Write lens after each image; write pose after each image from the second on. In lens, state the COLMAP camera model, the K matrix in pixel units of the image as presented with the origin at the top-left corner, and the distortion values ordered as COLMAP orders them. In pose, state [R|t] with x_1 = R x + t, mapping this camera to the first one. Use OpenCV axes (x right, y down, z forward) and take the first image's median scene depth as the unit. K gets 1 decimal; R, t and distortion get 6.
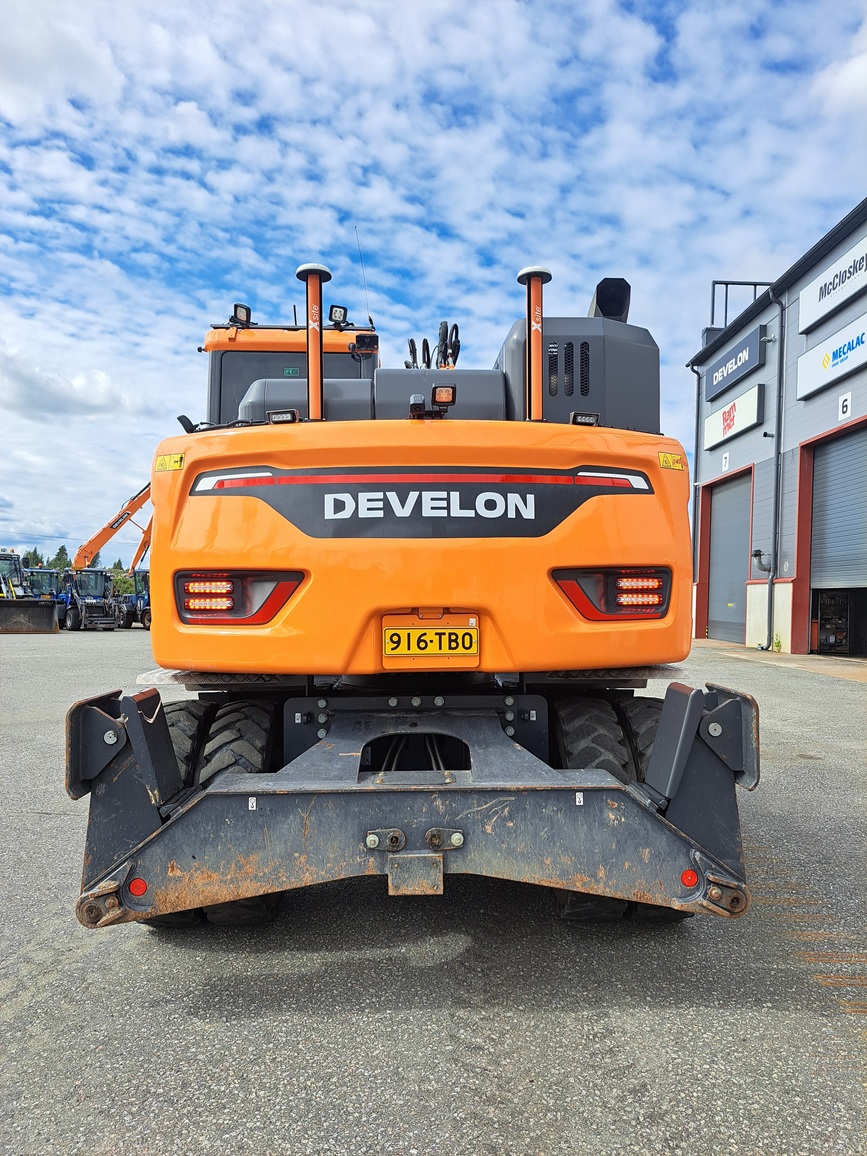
lens RADIAL K [[824.4, 0, 441.6], [0, 824.4, 579.2], [0, 0, 1]] dist [0.080111, -0.089212]
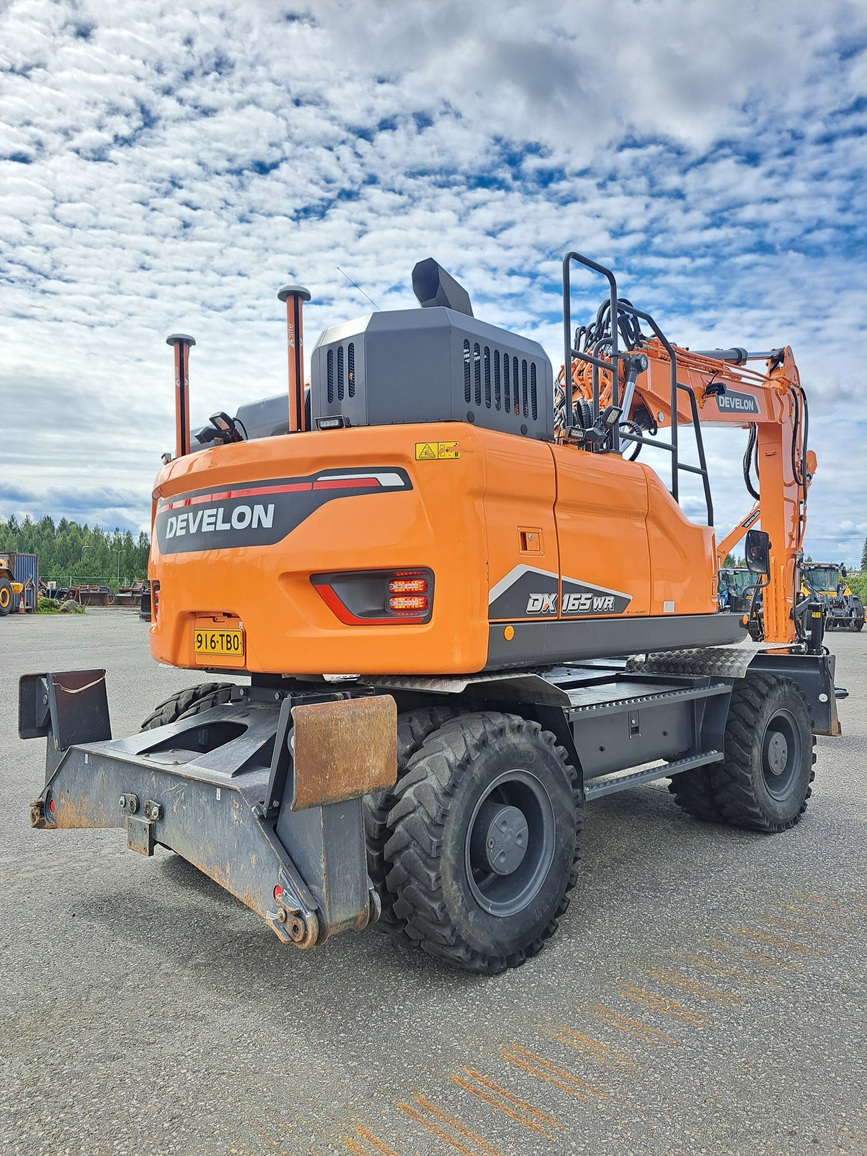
lens RADIAL K [[846.9, 0, 433.5], [0, 846.9, 578.0], [0, 0, 1]] dist [0.072240, -0.057323]
pose [[0.697814, -0.021402, -0.715959, 0.963923], [0.020753, 0.999738, -0.009658, 0.005186], [0.715978, -0.008119, 0.698076, 0.373703]]
